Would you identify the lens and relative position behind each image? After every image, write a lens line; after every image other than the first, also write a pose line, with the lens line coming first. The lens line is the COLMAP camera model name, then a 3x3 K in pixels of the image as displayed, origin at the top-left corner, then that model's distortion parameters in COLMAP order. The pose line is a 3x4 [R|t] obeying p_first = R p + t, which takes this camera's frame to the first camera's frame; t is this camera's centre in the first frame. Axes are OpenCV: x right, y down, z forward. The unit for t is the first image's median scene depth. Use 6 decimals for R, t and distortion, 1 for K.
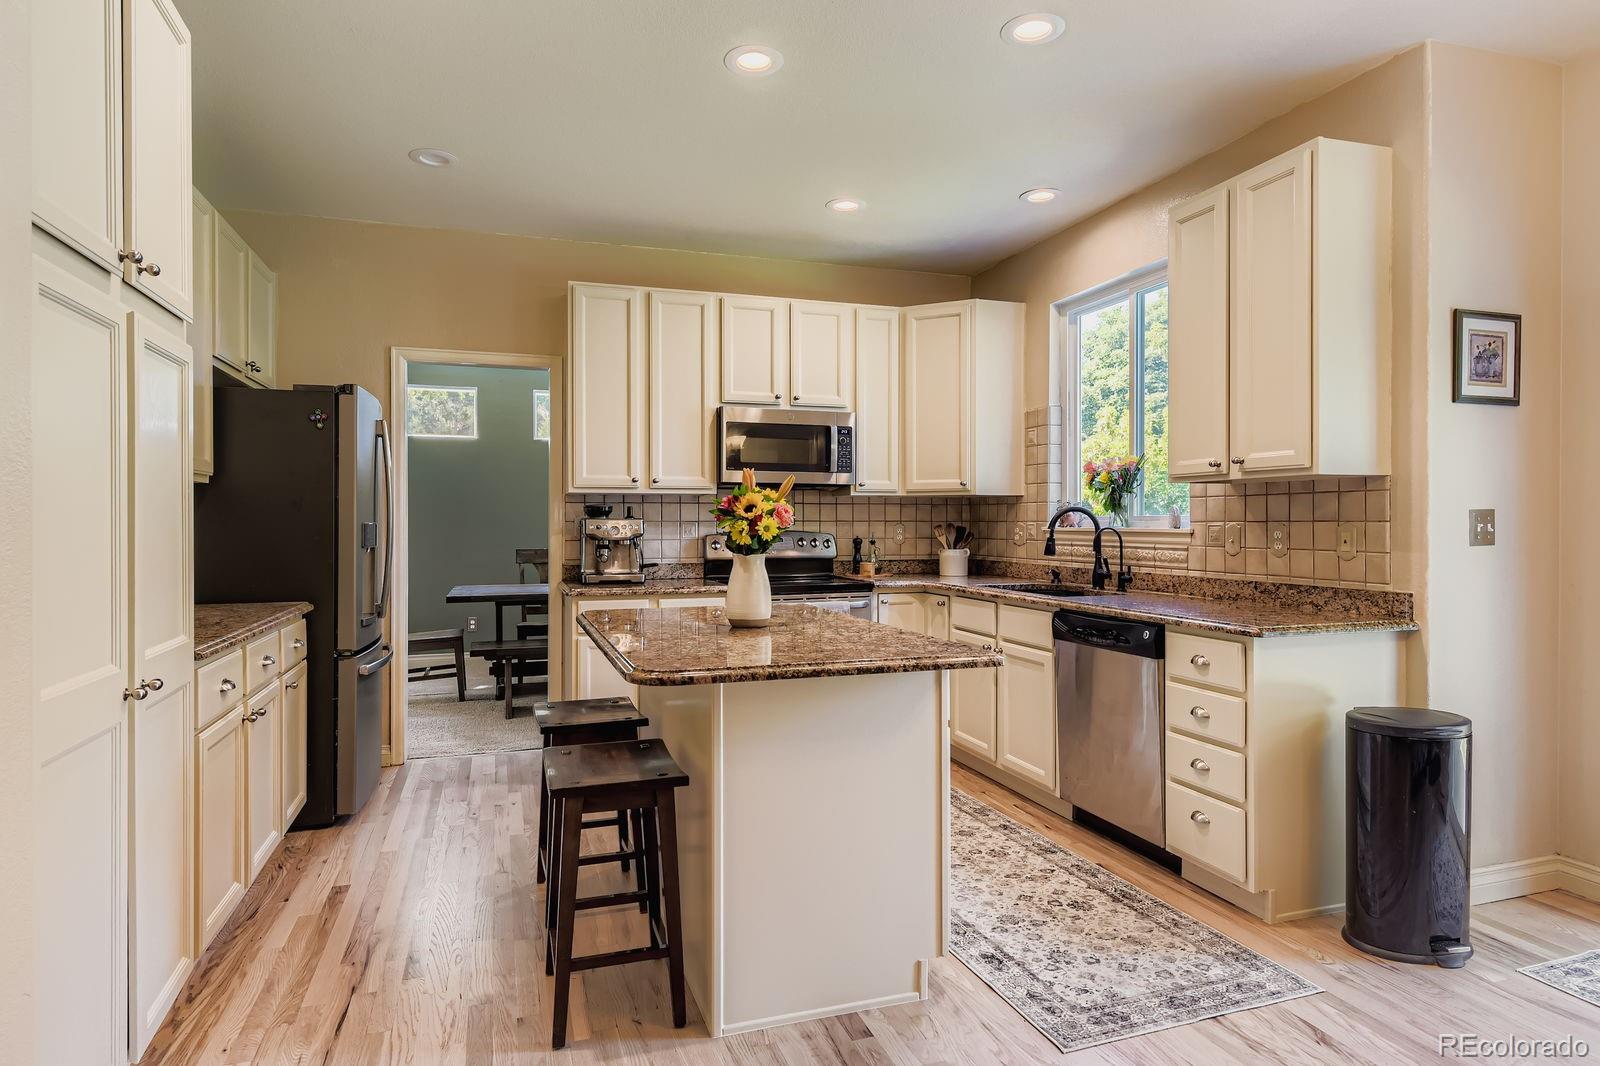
lens RADIAL K [[912.9, 0, 801.6], [0, 912.9, 526.6], [0, 0, 1]] dist [0.004083, -0.000182]
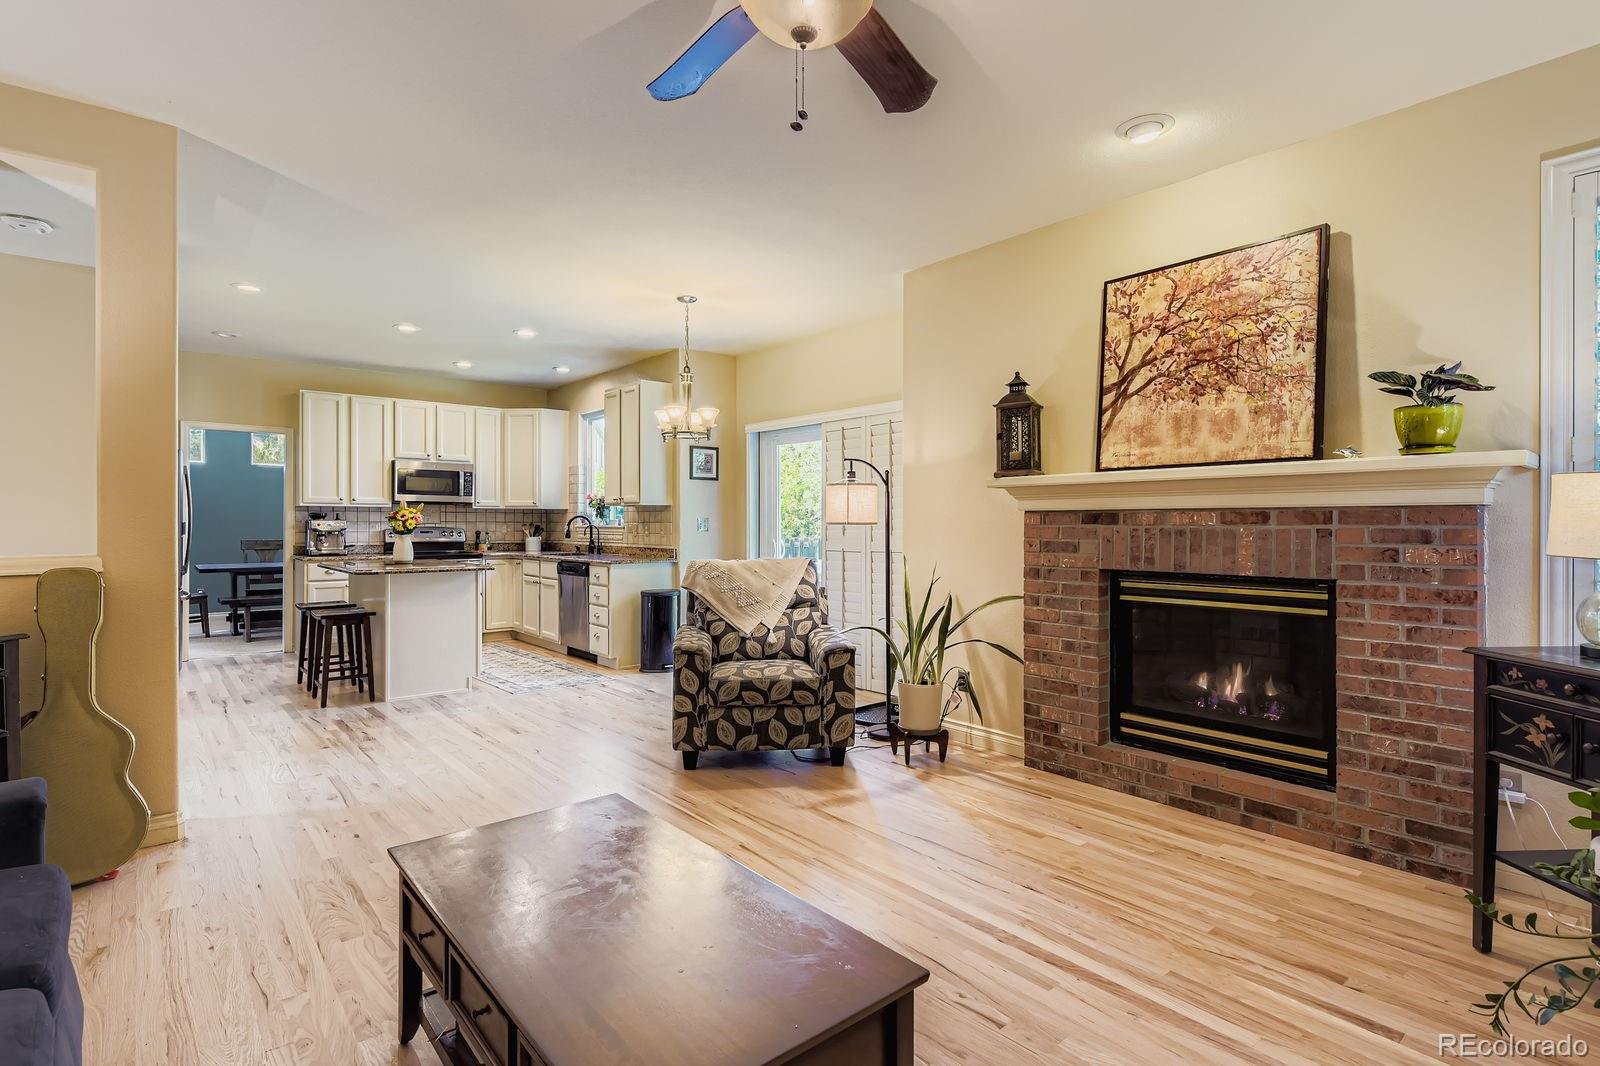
lens RADIAL K [[781.9, 0, 802.4], [0, 781.9, 525.8], [0, 0, 1]] dist [0.005670, 0.000291]
pose [[0.928606, 0.002017, 0.371061, 0.091391], [-0.001159, 0.999996, -0.002535, 0.005778], [-0.371064, 0.001924, 0.928605, -0.785840]]
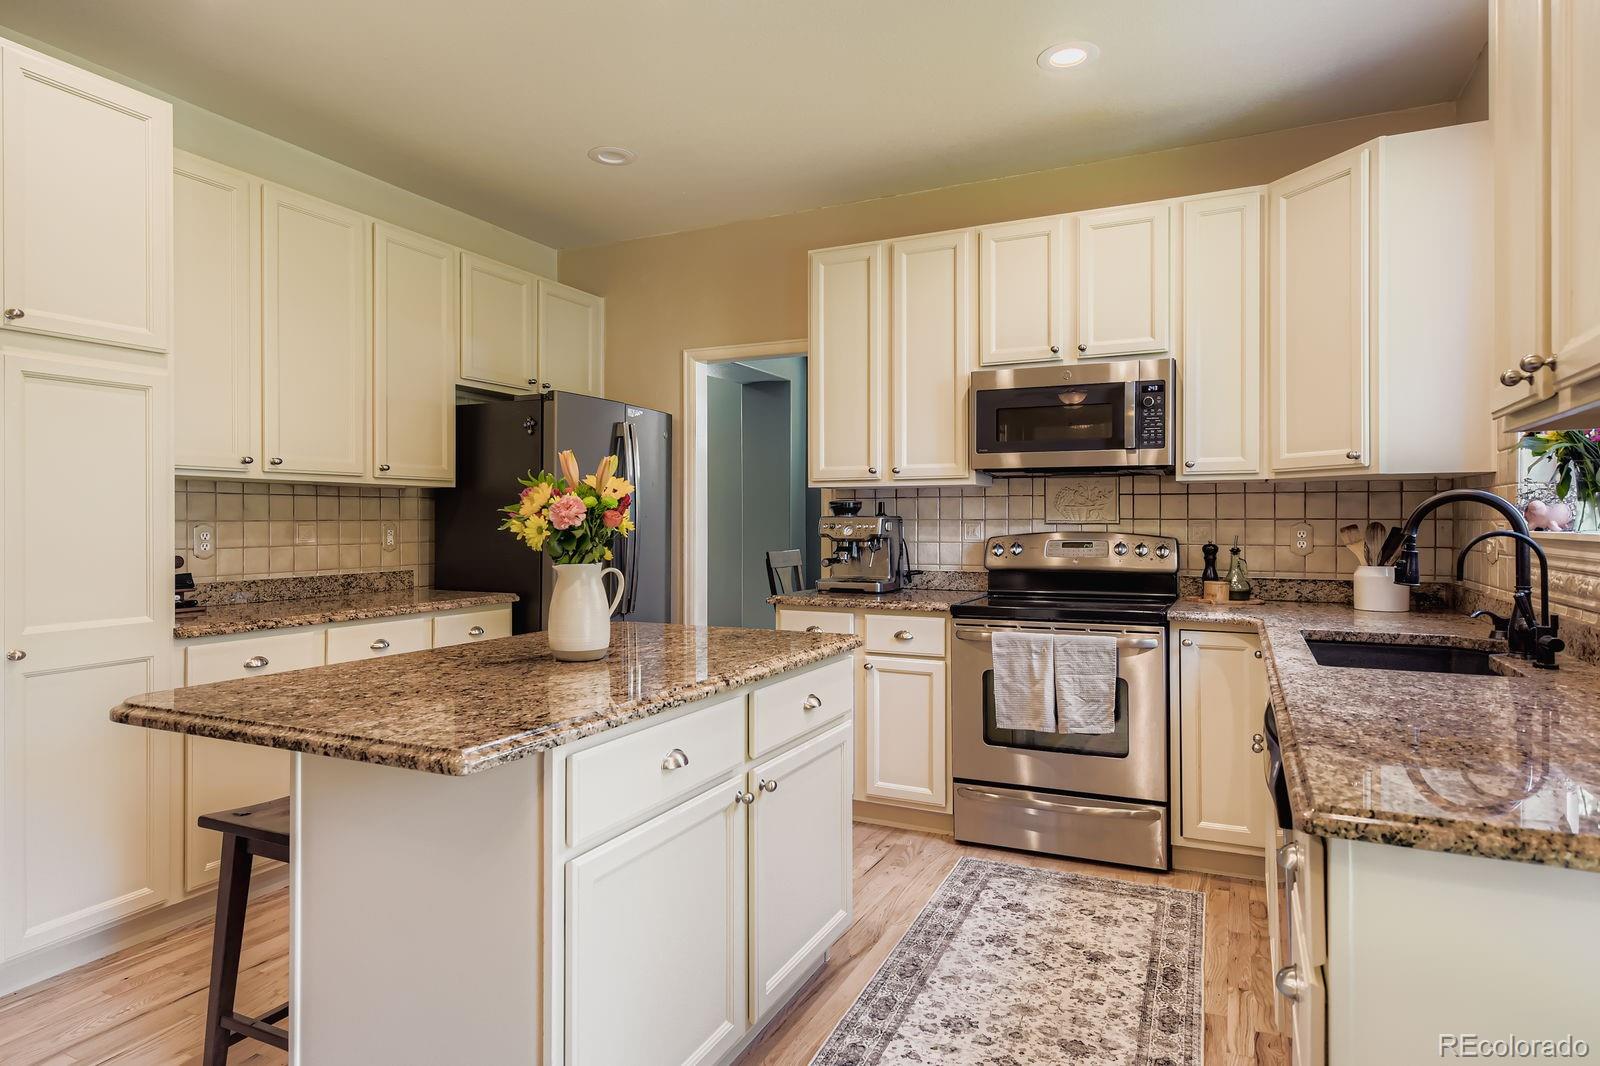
lens RADIAL K [[912.9, 0, 801.5], [0, 912.9, 522.5], [0, 0, 1]] dist [0.004083, -0.000182]
pose [[0.716677, 0.002228, -0.697401, 0.346914], [-0.004347, 0.999990, -0.001272, -0.001576], [0.697391, 0.003944, 0.716680, 0.338637]]
